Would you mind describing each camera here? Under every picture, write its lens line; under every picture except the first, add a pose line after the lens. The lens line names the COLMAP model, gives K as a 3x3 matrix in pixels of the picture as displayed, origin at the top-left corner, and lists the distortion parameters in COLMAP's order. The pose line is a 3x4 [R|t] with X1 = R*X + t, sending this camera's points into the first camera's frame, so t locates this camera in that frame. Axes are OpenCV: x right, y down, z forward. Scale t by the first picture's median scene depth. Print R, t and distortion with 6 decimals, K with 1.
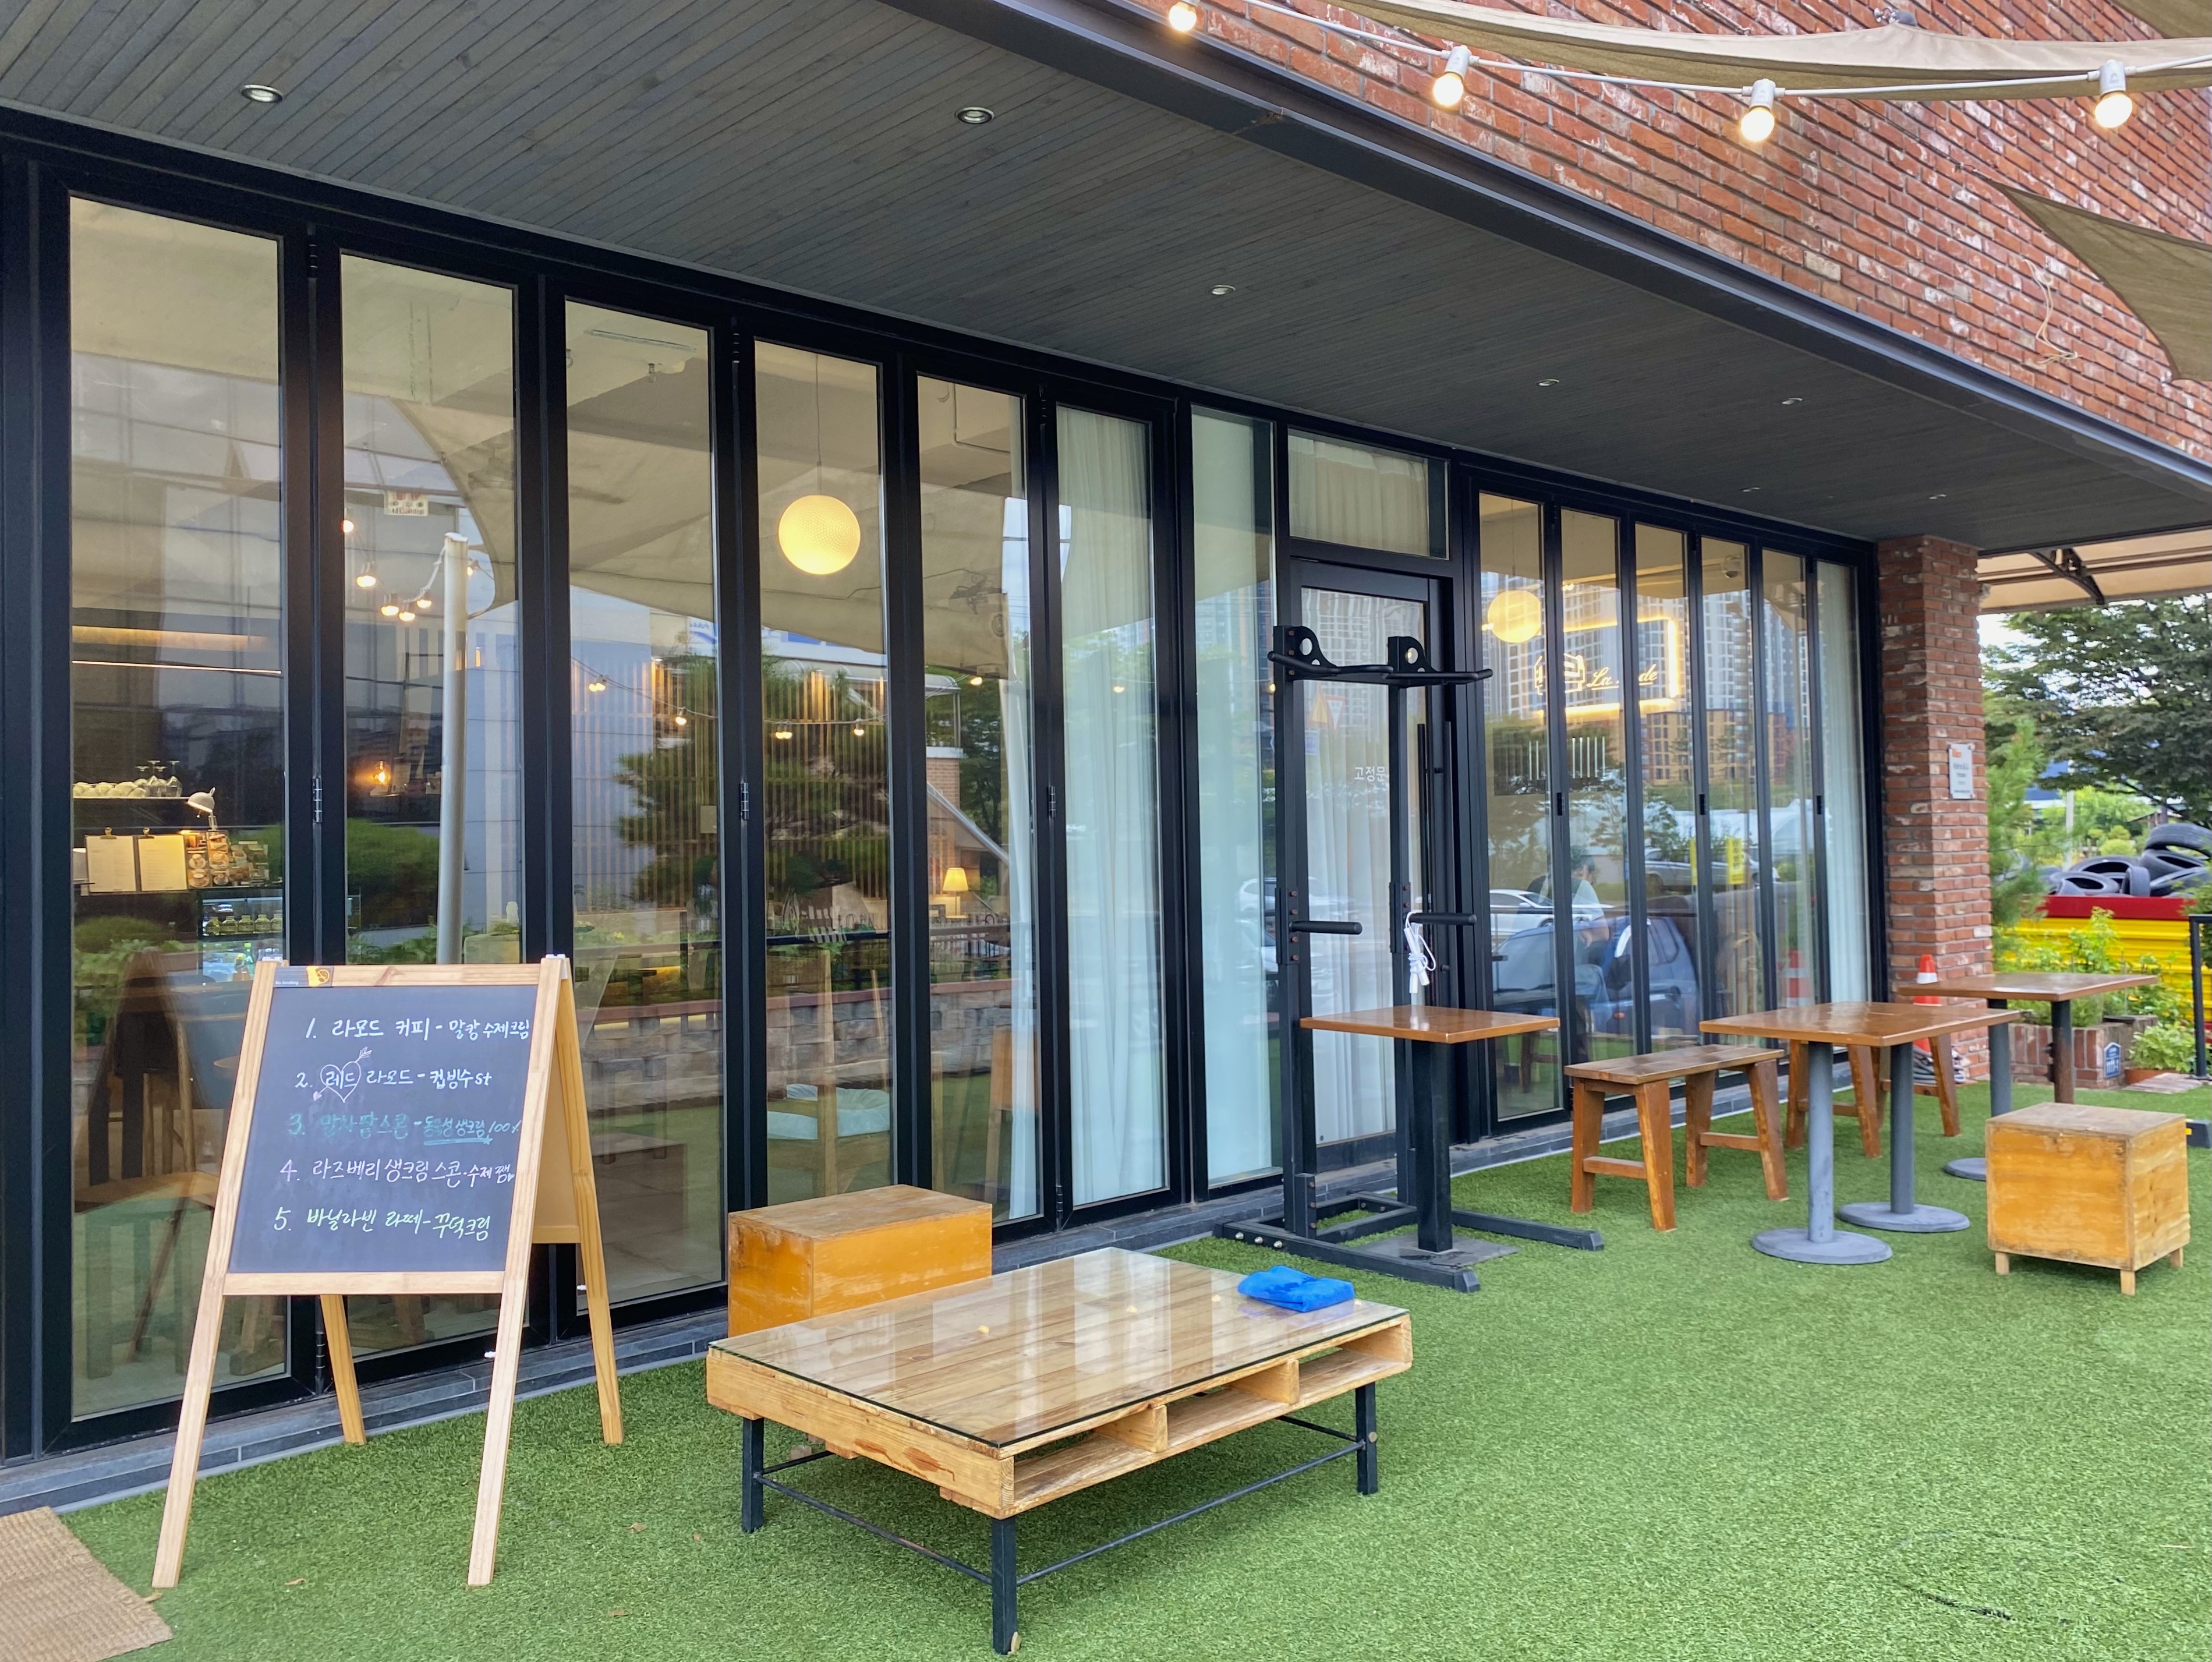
lens RADIAL K [[1767.5, 0, 1106.0], [0, 1767.5, 831.0], [0, 0, 1]] dist [0.025376, -0.003652]
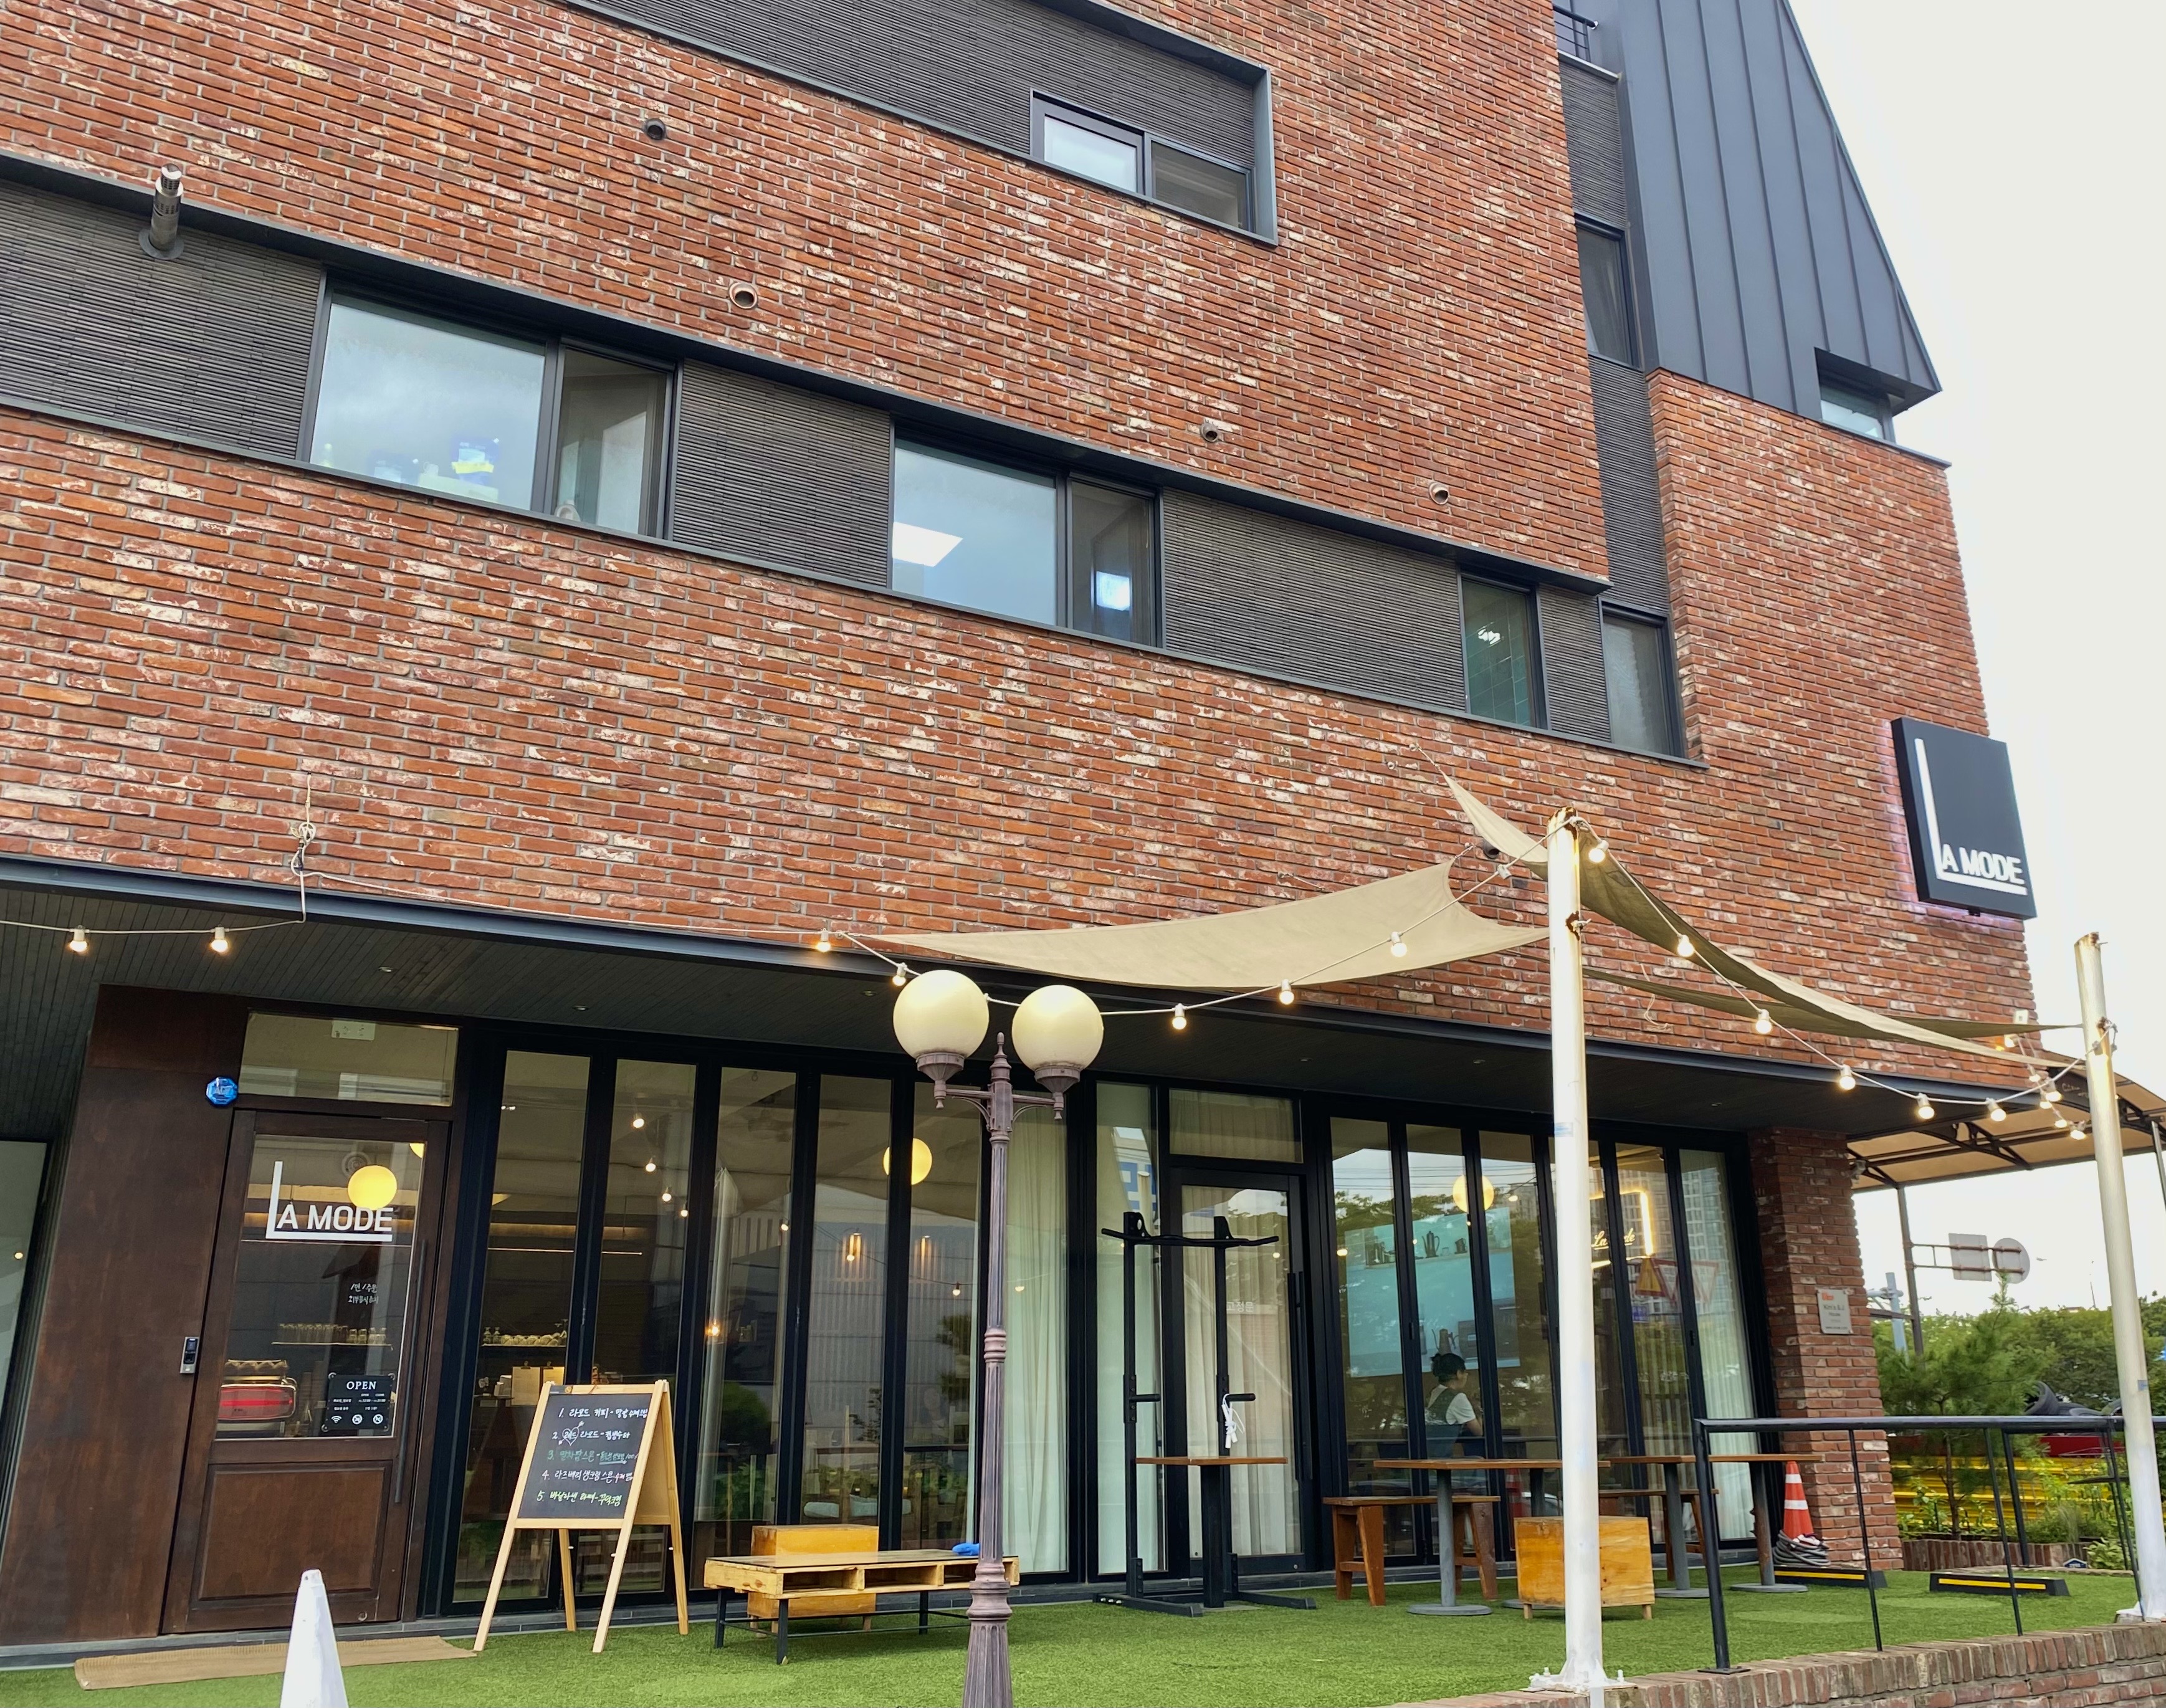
lens RADIAL K [[1905.3, 0, 1081.8], [0, 1905.3, 797.5], [0, 0, 1]] dist [-0.009137, -0.009689]
pose [[0.967280, -0.071022, -0.243568, 0.832983], [-0.008073, 0.950918, -0.309338, 0.108330], [0.253583, 0.301183, 0.919230, -1.286971]]
